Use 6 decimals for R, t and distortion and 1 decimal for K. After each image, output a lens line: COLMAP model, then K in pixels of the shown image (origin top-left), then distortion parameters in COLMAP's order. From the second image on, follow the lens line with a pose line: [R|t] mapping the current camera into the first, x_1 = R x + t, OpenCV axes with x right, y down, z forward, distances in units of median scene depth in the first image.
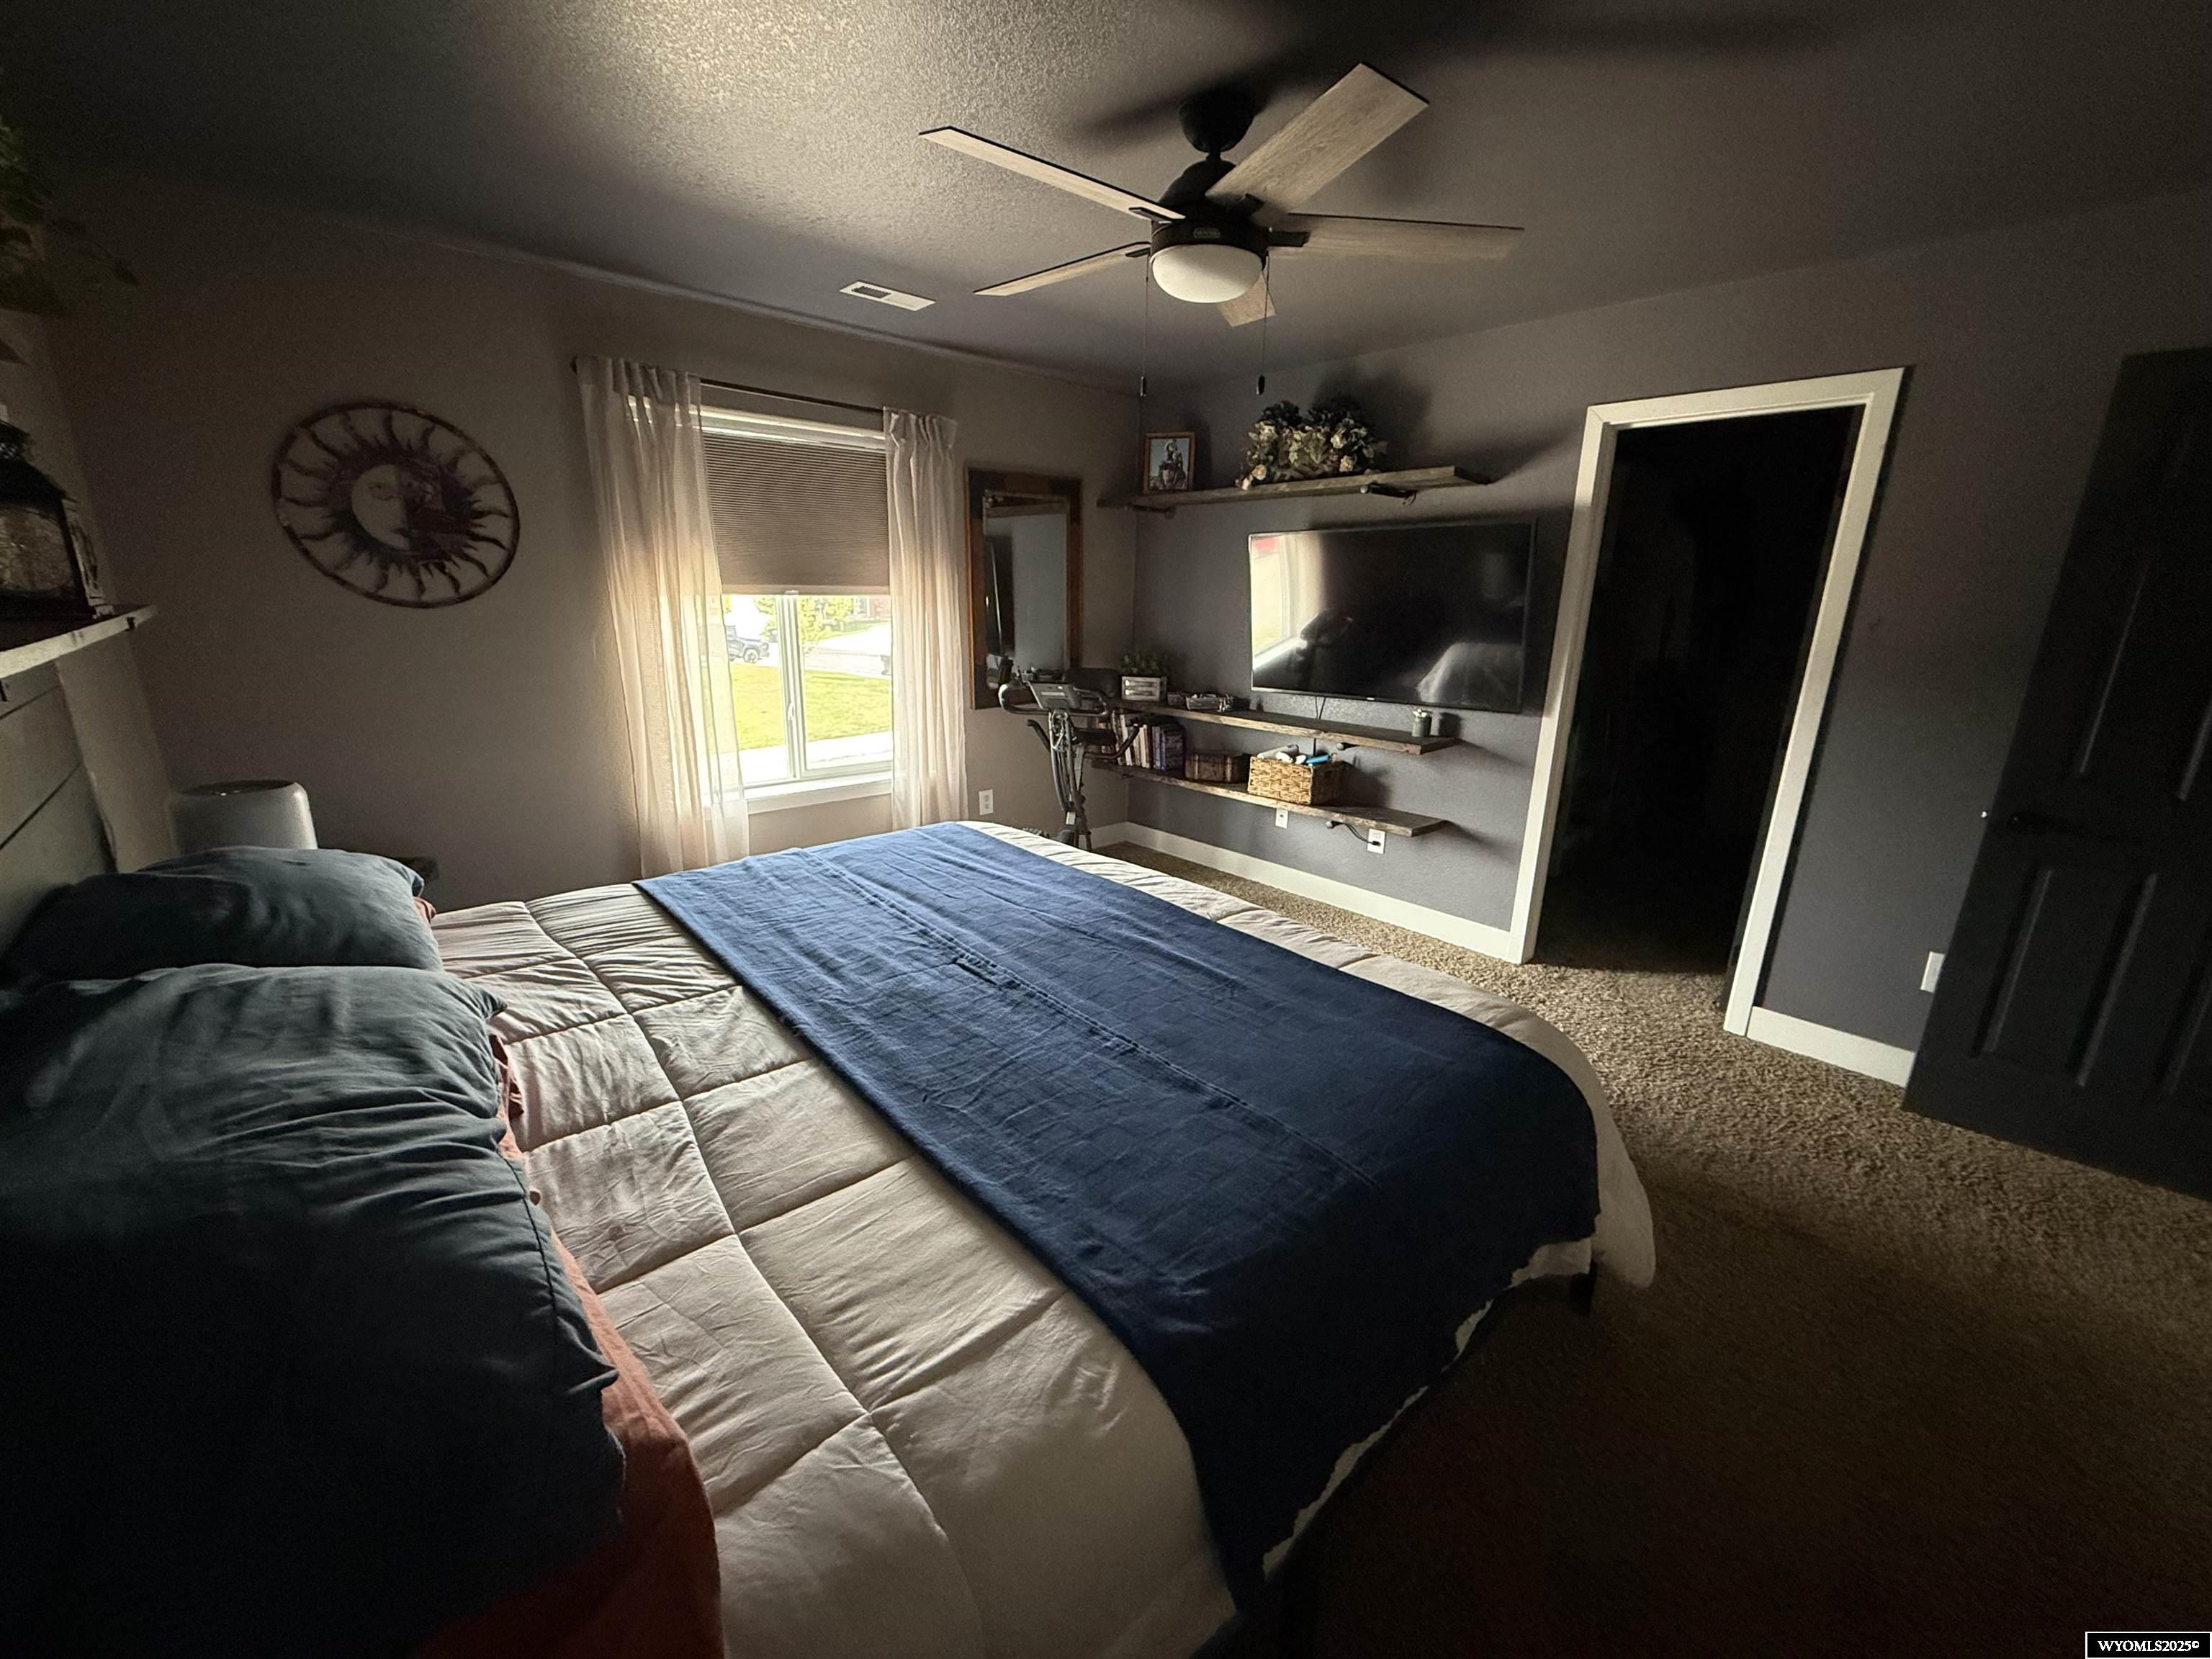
lens RADIAL K [[877.3, 0, 1108.7], [0, 877.3, 825.0], [0, 0, 1]] dist [0.000592, -0.000270]
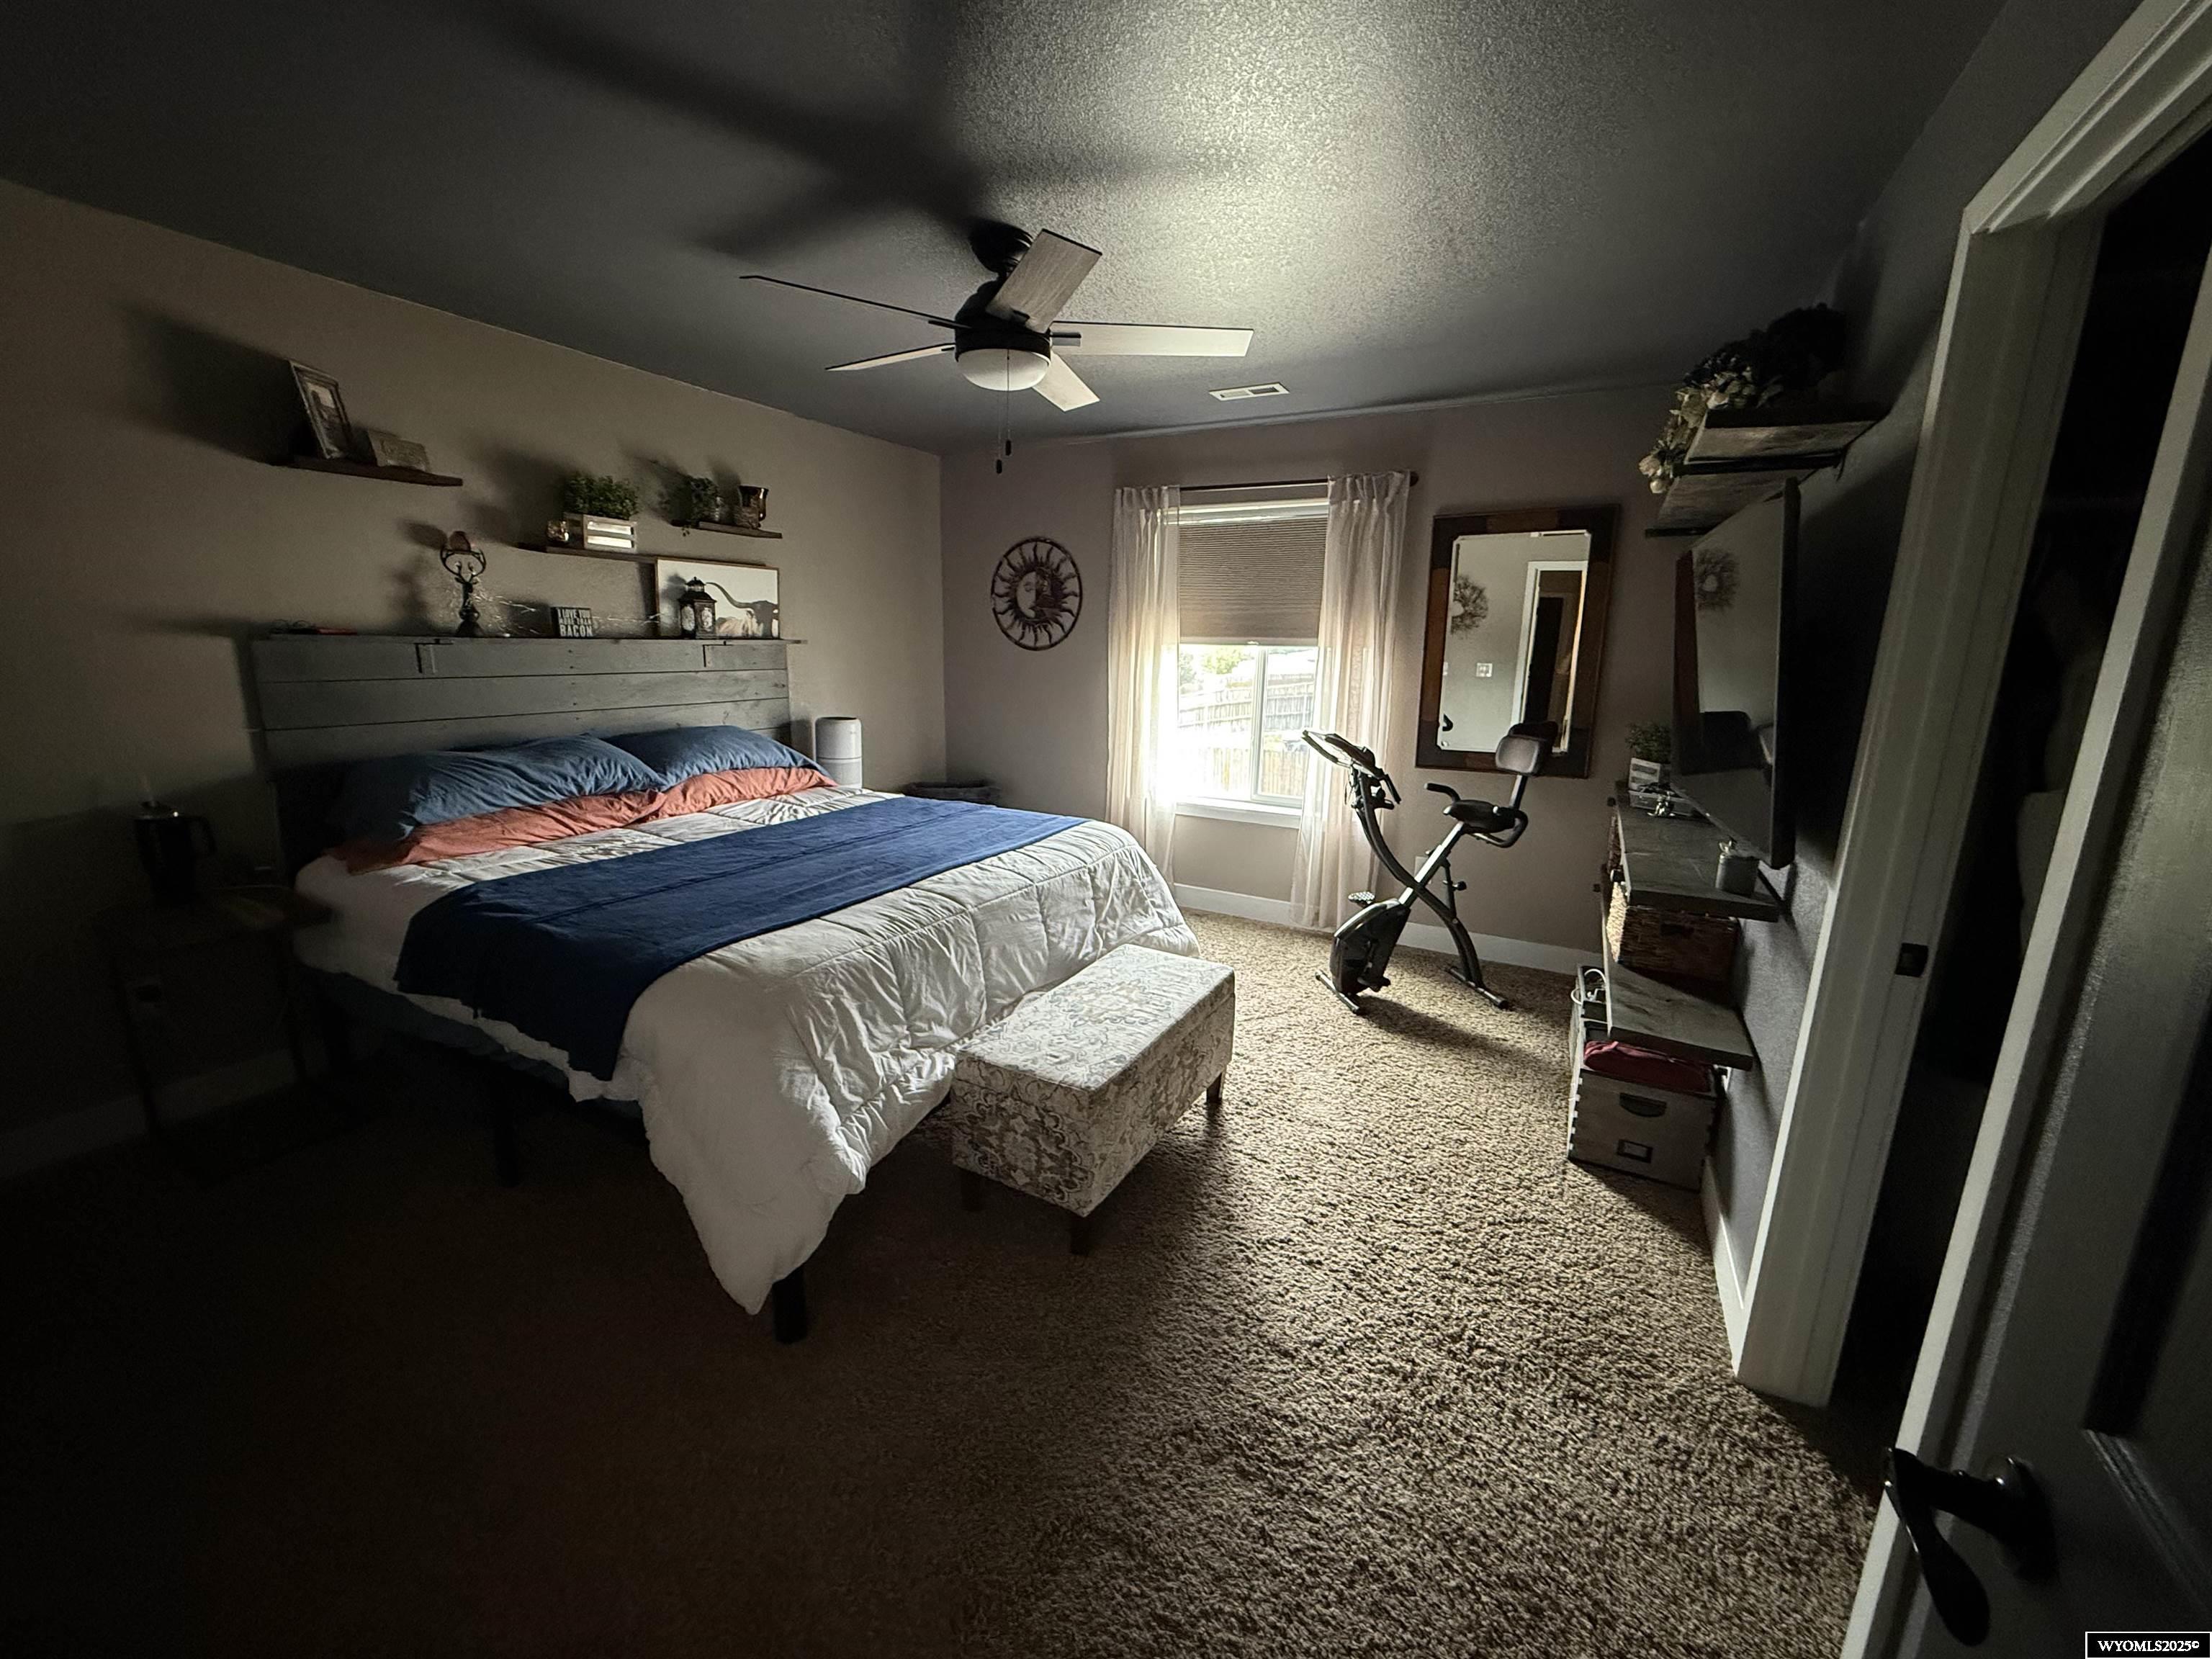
lens RADIAL K [[877.3, 0, 1106.1], [0, 877.3, 829.8], [0, 0, 1]] dist [0.000592, -0.000270]
pose [[0.314498, 0.186214, -0.930815, 0.964812], [-0.259889, 0.959995, 0.104242, -0.121083], [0.912989, 0.209125, 0.350311, 0.583933]]
